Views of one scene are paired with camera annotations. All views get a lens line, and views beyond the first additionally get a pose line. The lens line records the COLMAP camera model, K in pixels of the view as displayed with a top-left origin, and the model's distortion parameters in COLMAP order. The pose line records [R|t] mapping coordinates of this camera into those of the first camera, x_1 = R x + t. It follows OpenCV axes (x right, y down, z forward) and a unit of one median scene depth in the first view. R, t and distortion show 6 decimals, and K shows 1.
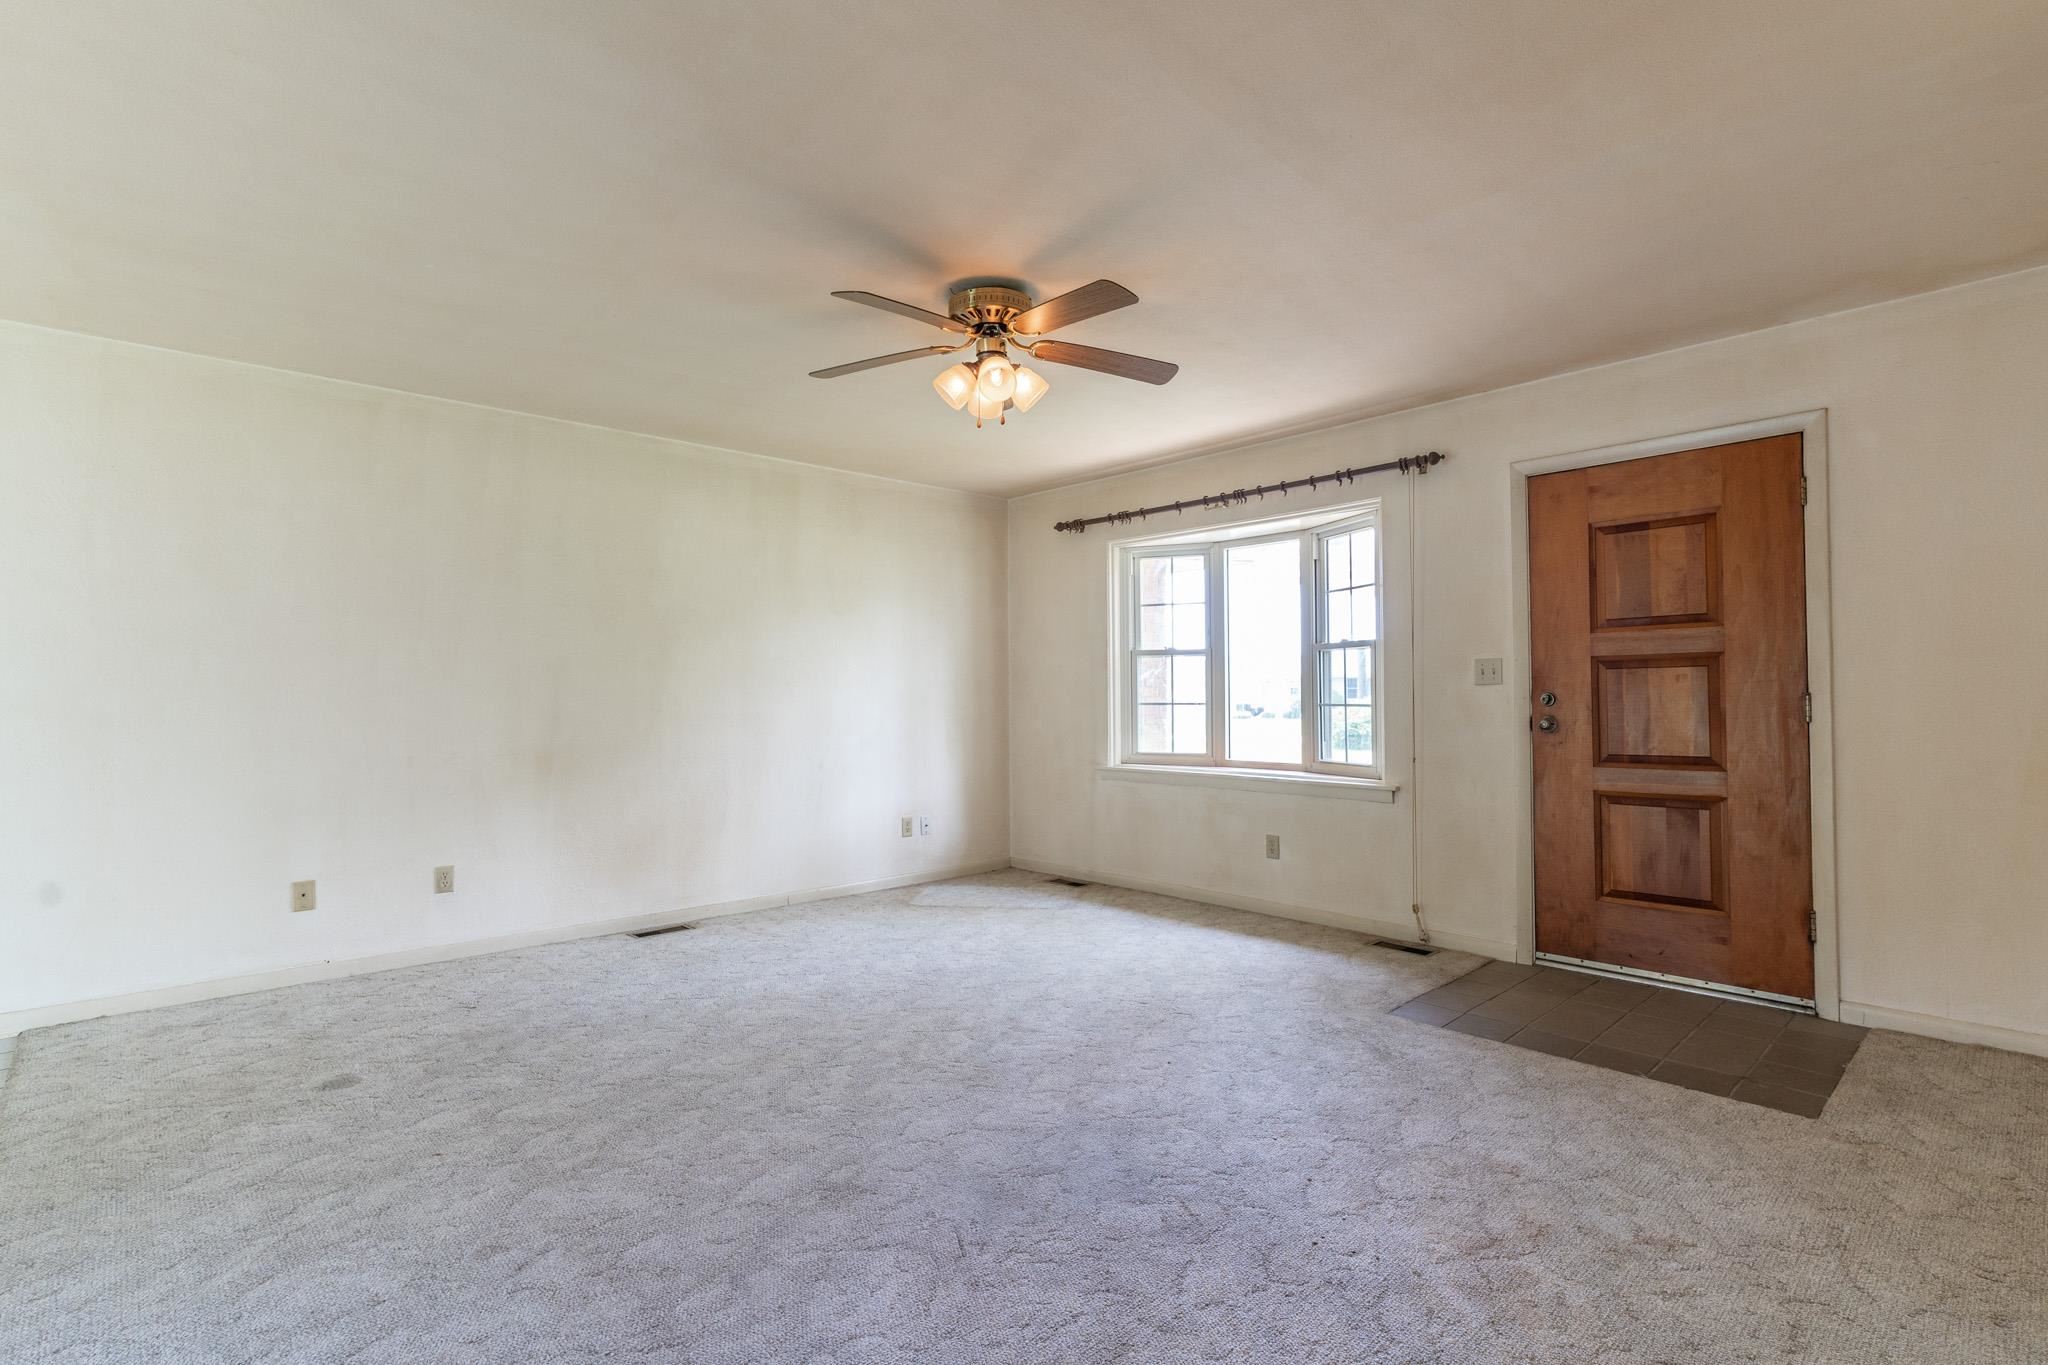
lens RADIAL K [[973.0, 0, 1024.0], [0, 973.0, 682.5], [0, 0, 1]] dist [-0.000959, 0.000071]
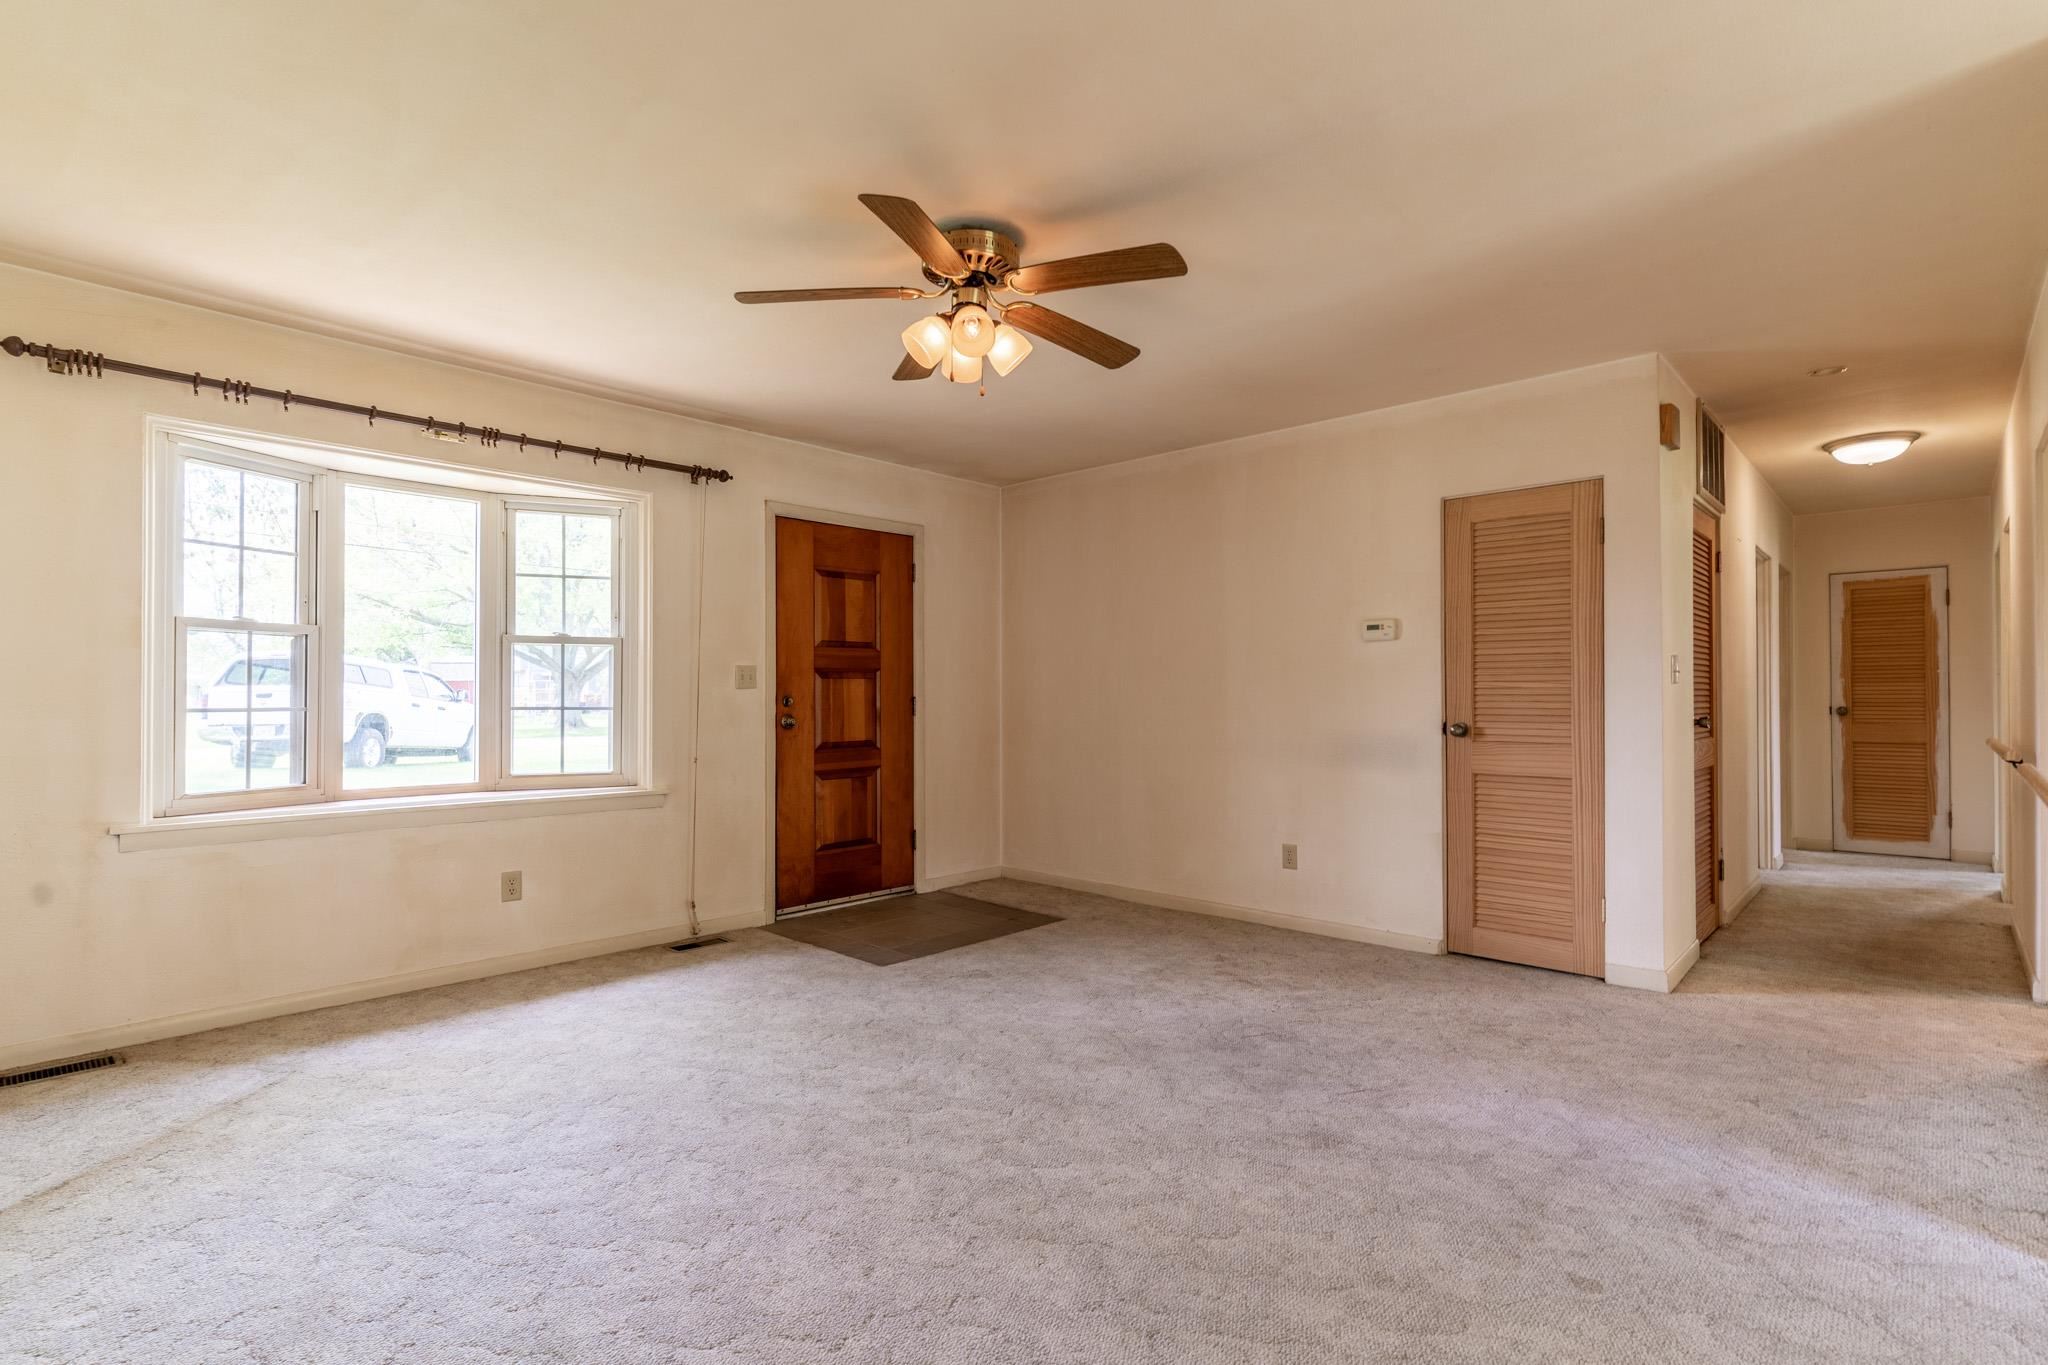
lens RADIAL K [[983.2, 0, 1024.0], [0, 983.2, 682.5], [0, 0, 1]] dist [0.001889, 0.000920]
pose [[-0.070391, 0.017858, 0.997360, -0.838331], [-0.014082, 0.999722, -0.018895, 0.015432], [-0.997420, -0.015375, -0.070120, 0.919551]]
